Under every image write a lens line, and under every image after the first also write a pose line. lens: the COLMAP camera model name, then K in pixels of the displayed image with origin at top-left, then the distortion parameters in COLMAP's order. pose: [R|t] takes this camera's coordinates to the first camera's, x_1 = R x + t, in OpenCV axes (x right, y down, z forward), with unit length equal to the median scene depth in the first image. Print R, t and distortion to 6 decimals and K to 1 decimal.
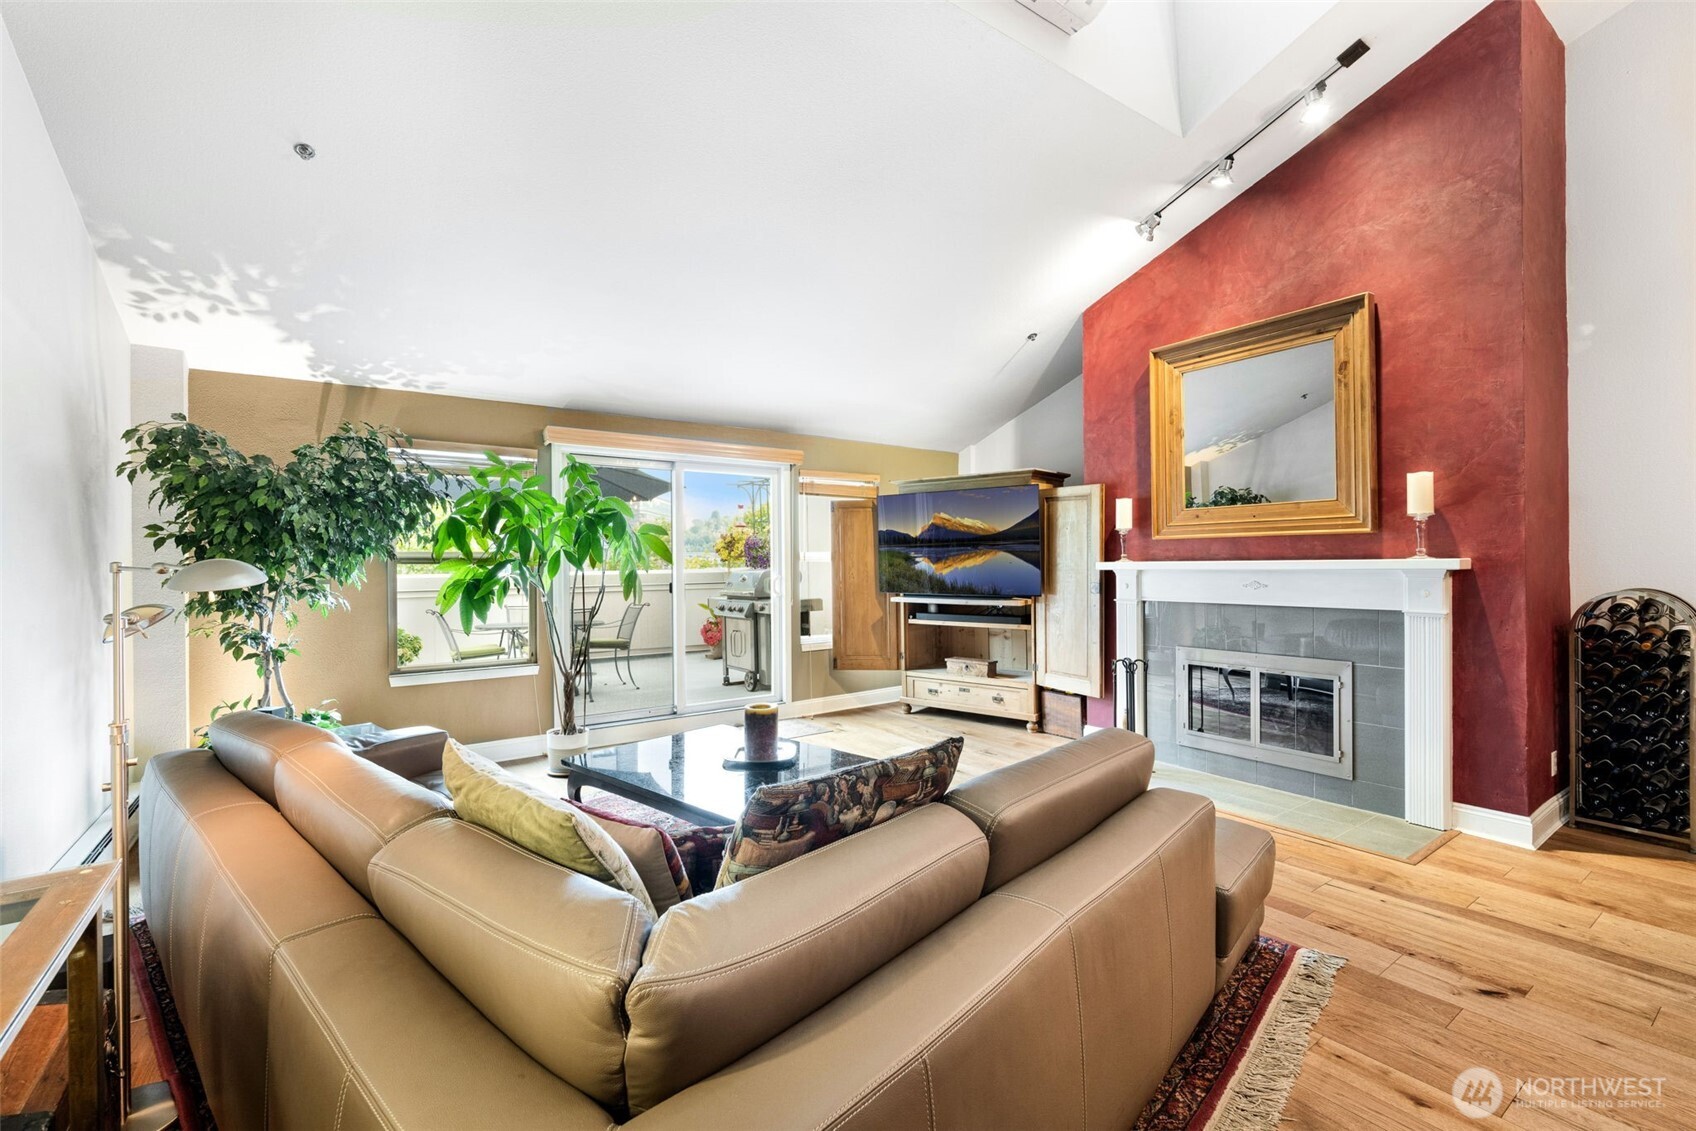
lens RADIAL K [[735.2, 0, 847.1], [0, 735.2, 556.9], [0, 0, 1]] dist [0.000218, -0.000024]
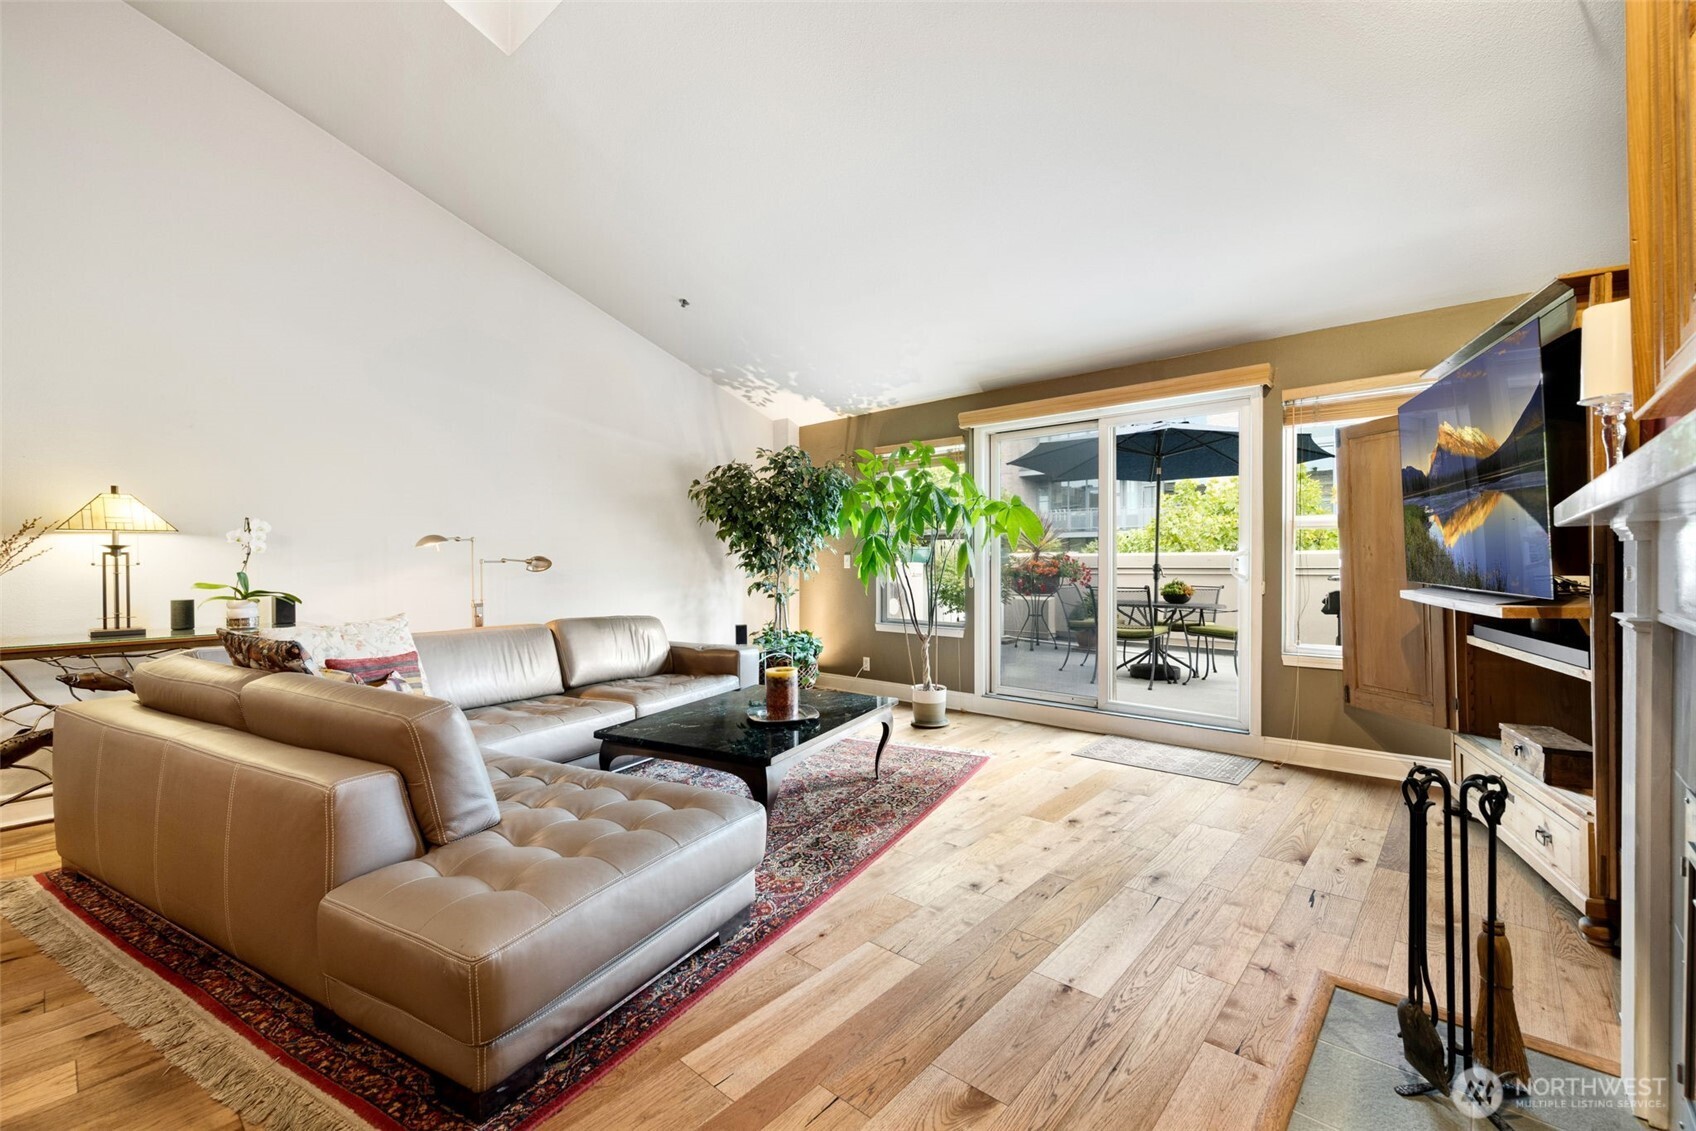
lens RADIAL K [[715.3, 0, 844.8], [0, 715.3, 575.6], [0, 0, 1]] dist [0.001517, 0.000101]
pose [[0.219070, 0.030217, -0.975241, 0.493773], [0.012546, 0.999350, 0.033782, 0.020956], [0.975629, -0.019636, 0.218548, 0.484587]]
